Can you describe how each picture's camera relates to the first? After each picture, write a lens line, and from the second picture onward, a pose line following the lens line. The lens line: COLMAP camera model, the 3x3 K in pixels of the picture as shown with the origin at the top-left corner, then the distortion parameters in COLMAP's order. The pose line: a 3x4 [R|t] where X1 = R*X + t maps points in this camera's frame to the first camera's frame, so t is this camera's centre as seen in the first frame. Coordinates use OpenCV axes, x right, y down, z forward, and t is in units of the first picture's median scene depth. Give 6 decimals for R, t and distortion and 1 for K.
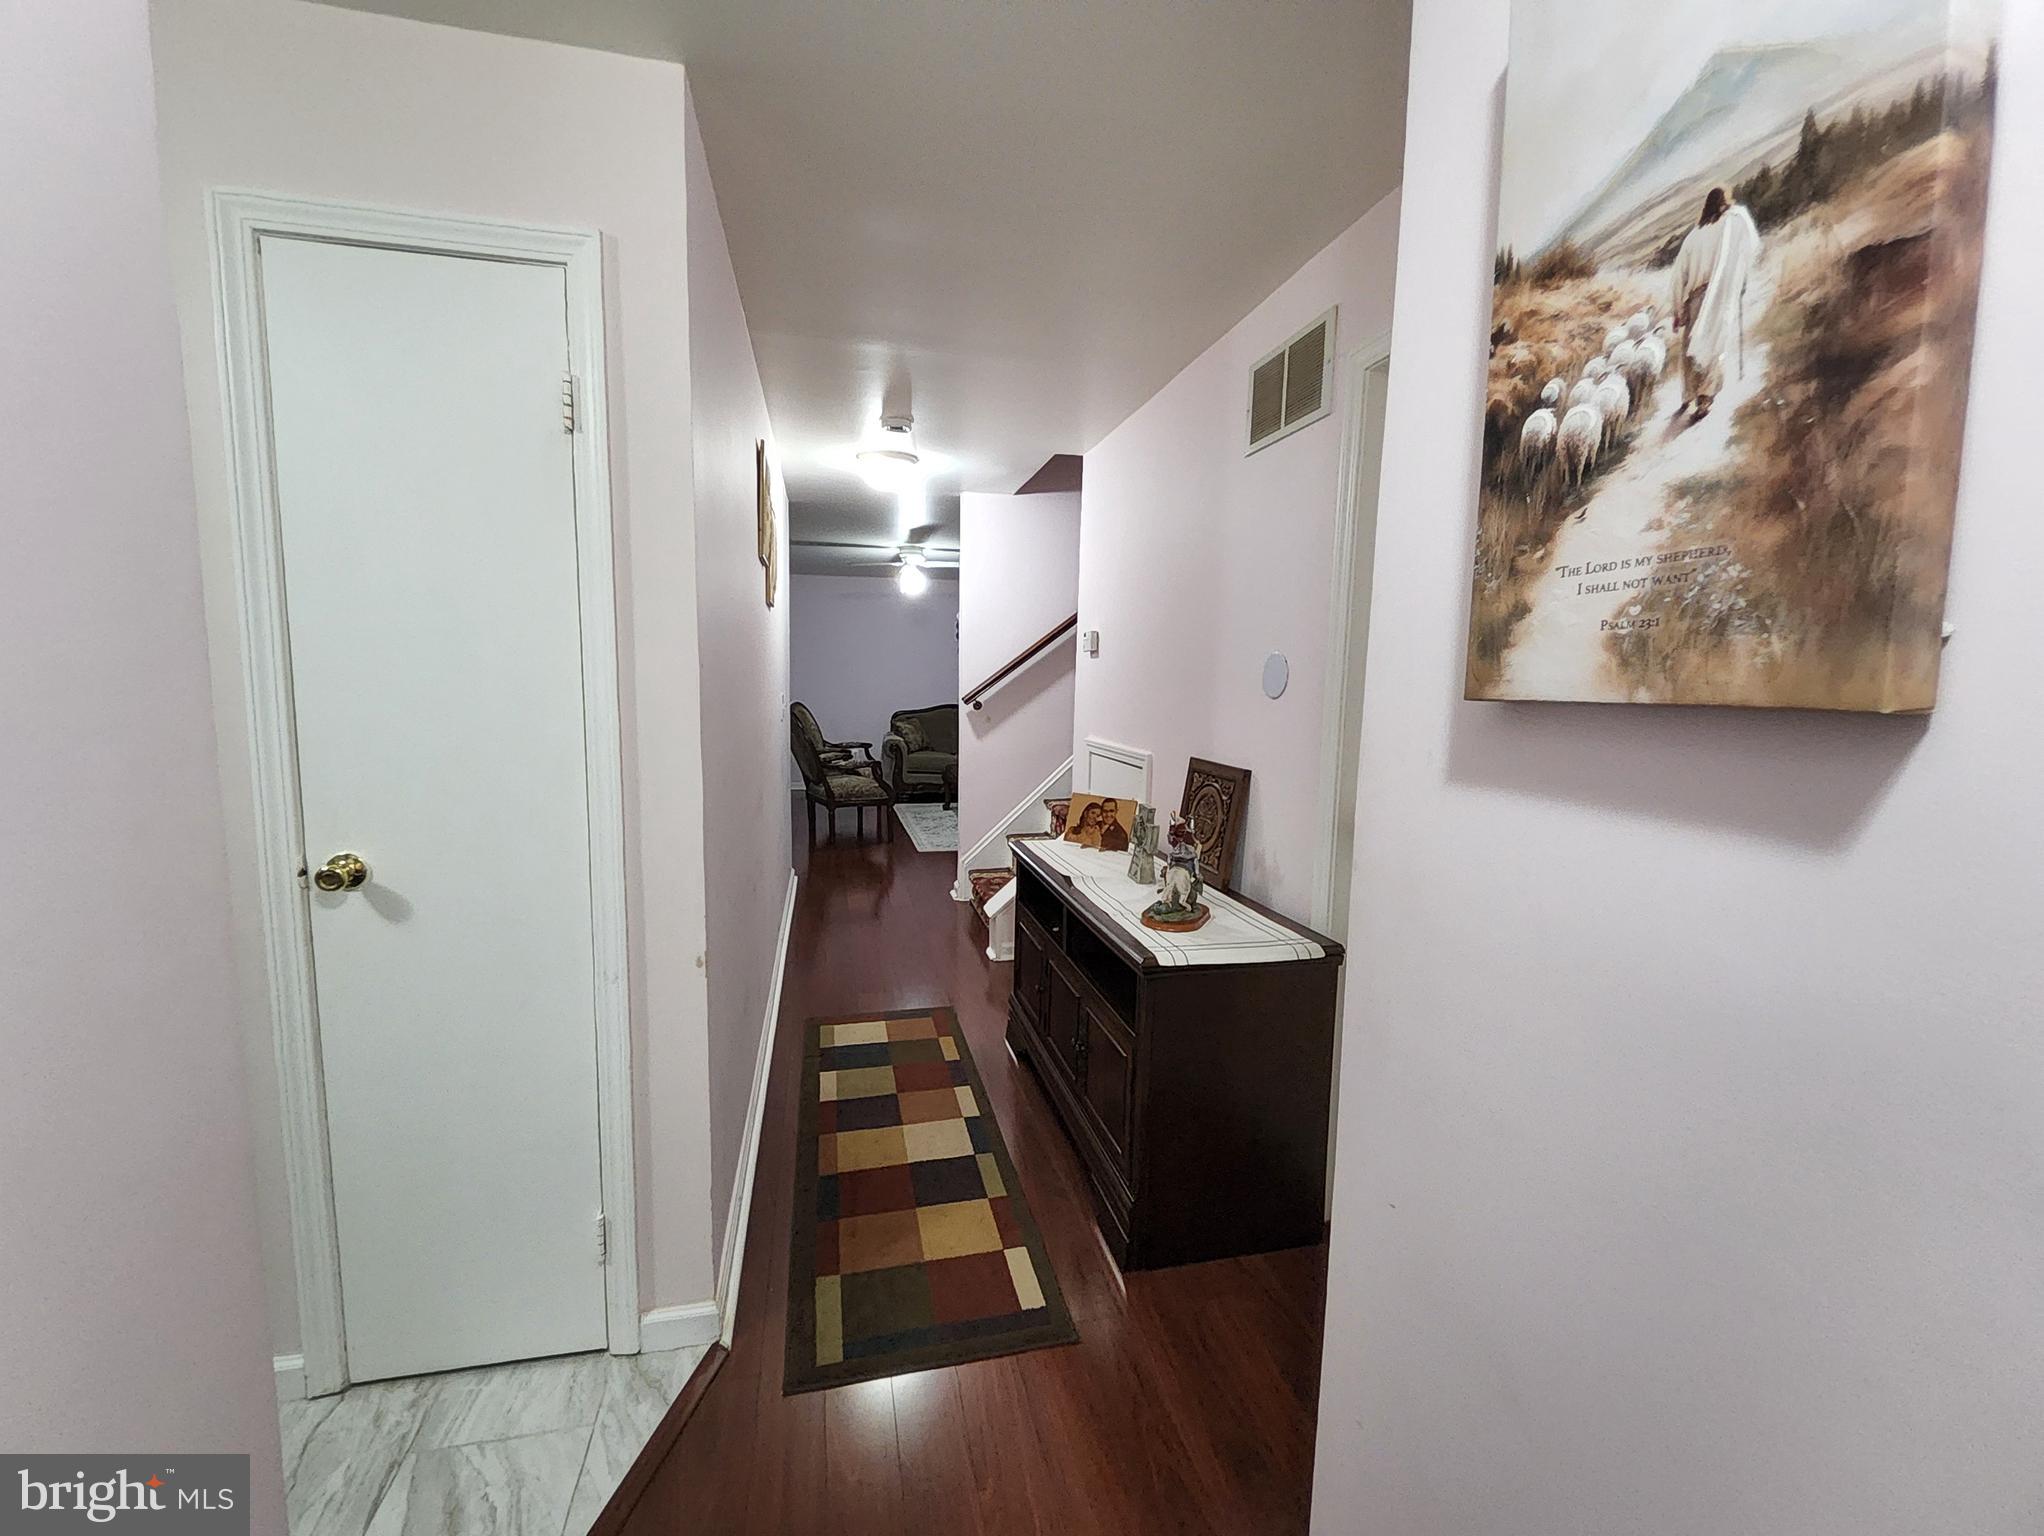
lens RADIAL K [[795.9, 0, 1003.0], [0, 795.9, 771.6], [0, 0, 1]] dist [0.006952, -0.006262]
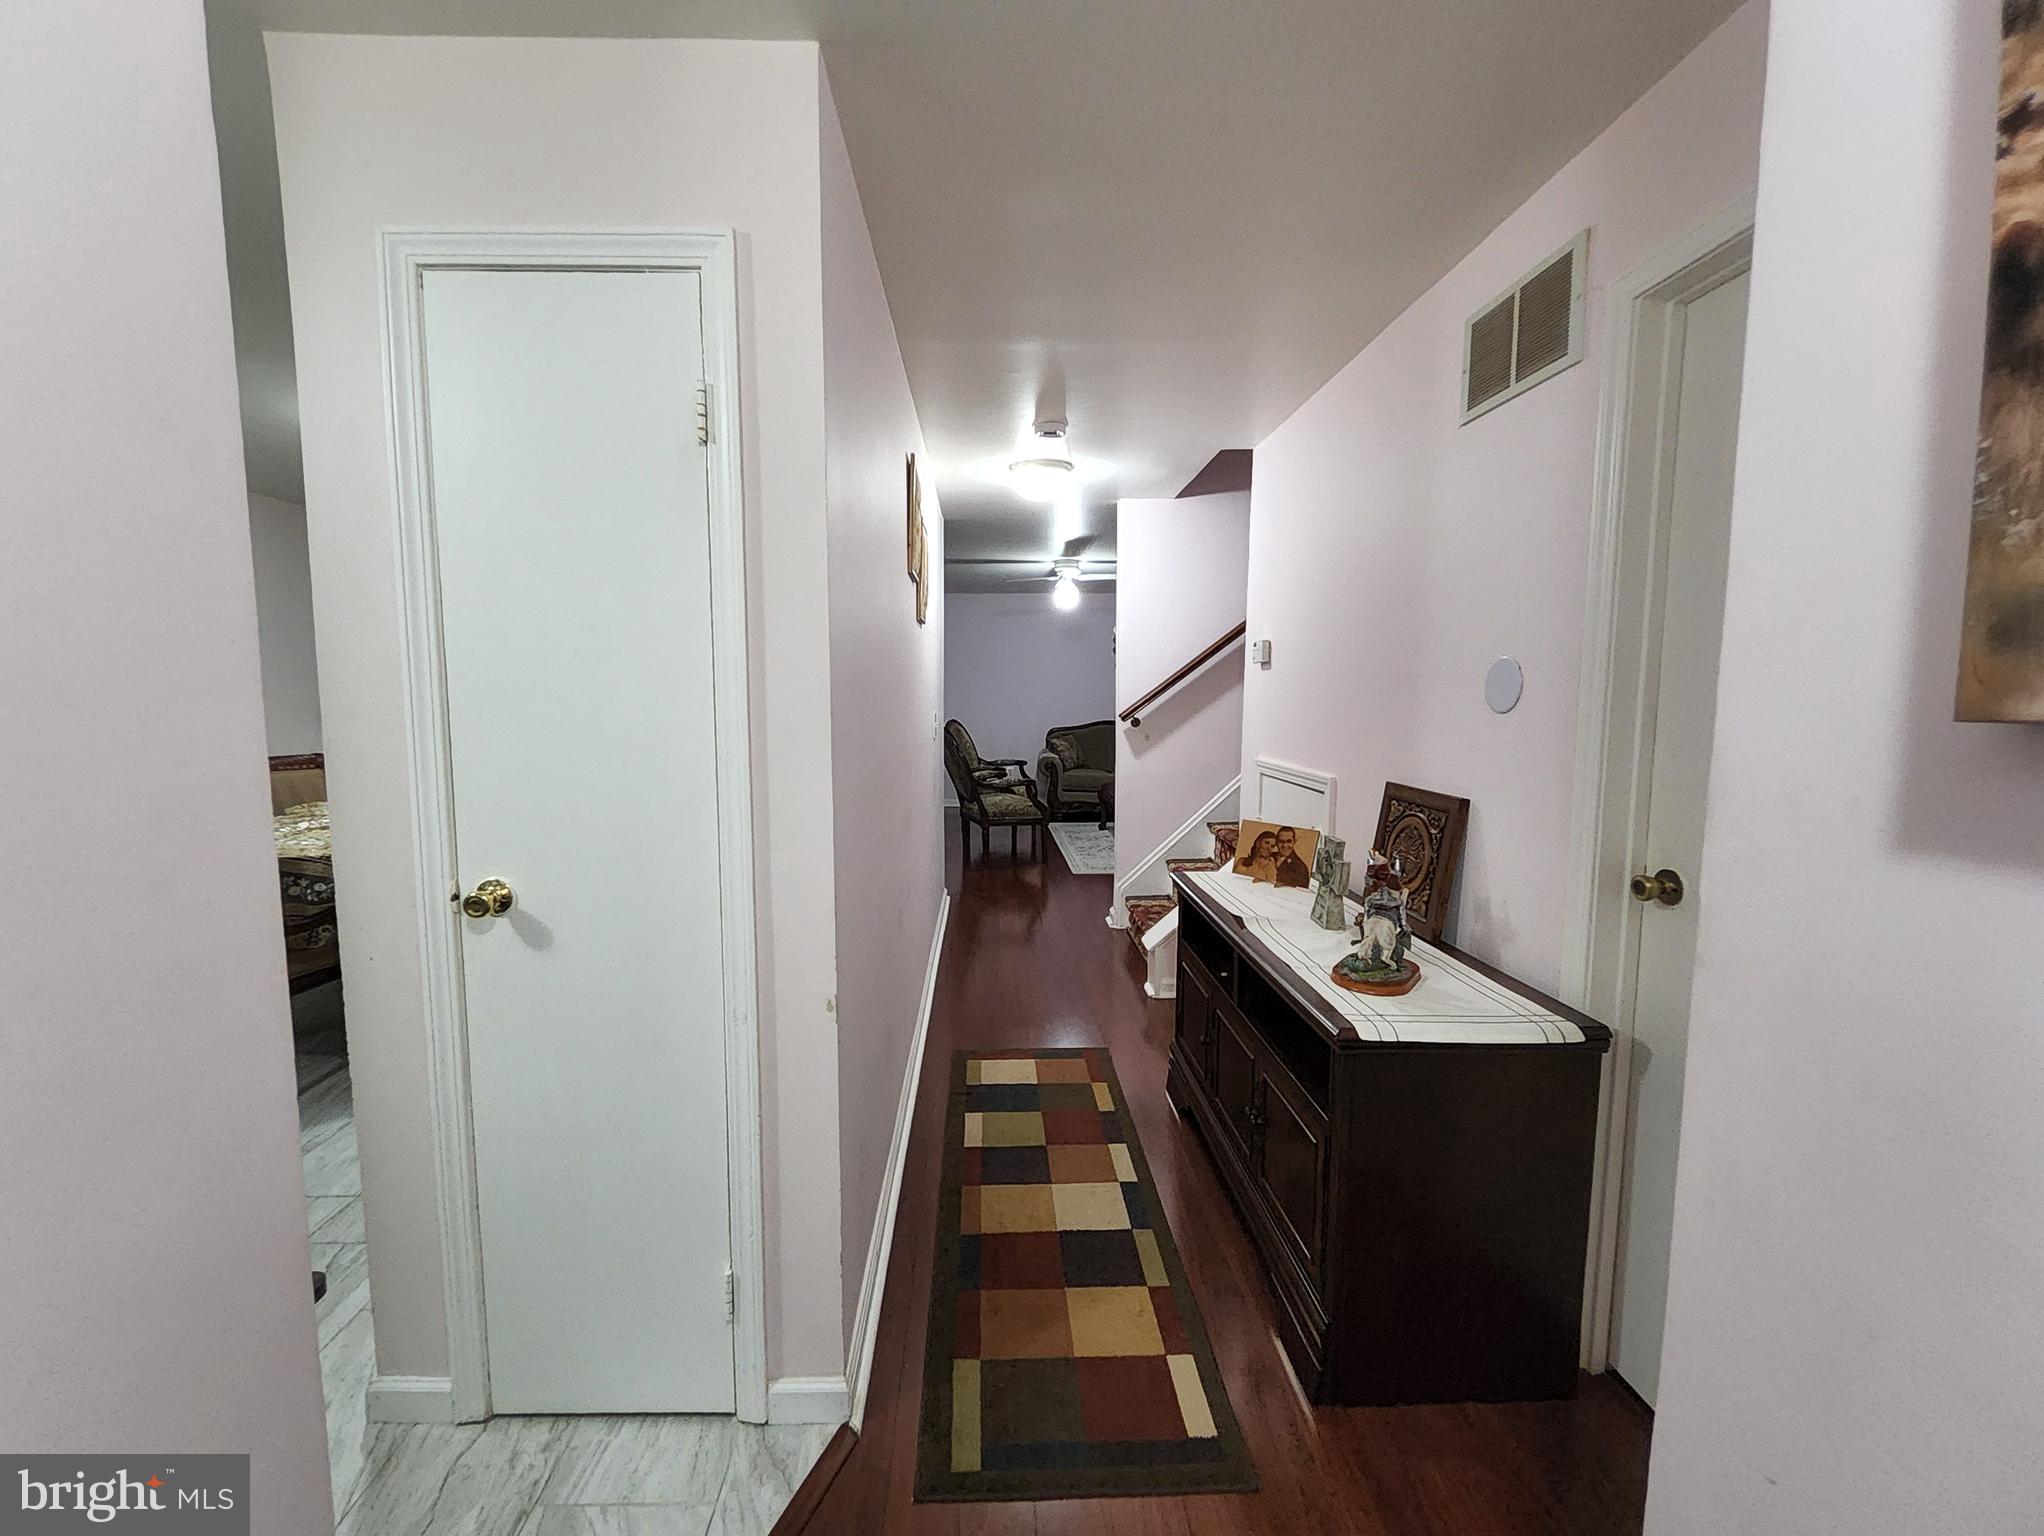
lens RADIAL K [[795.9, 0, 1002.6], [0, 795.9, 757.9], [0, 0, 1]] dist [0.006952, -0.006262]
pose [[0.980792, 0.000750, -0.195057, -0.004919], [-0.007888, 0.999327, -0.035817, -0.012632], [0.194899, 0.036668, 0.980138, 0.099518]]
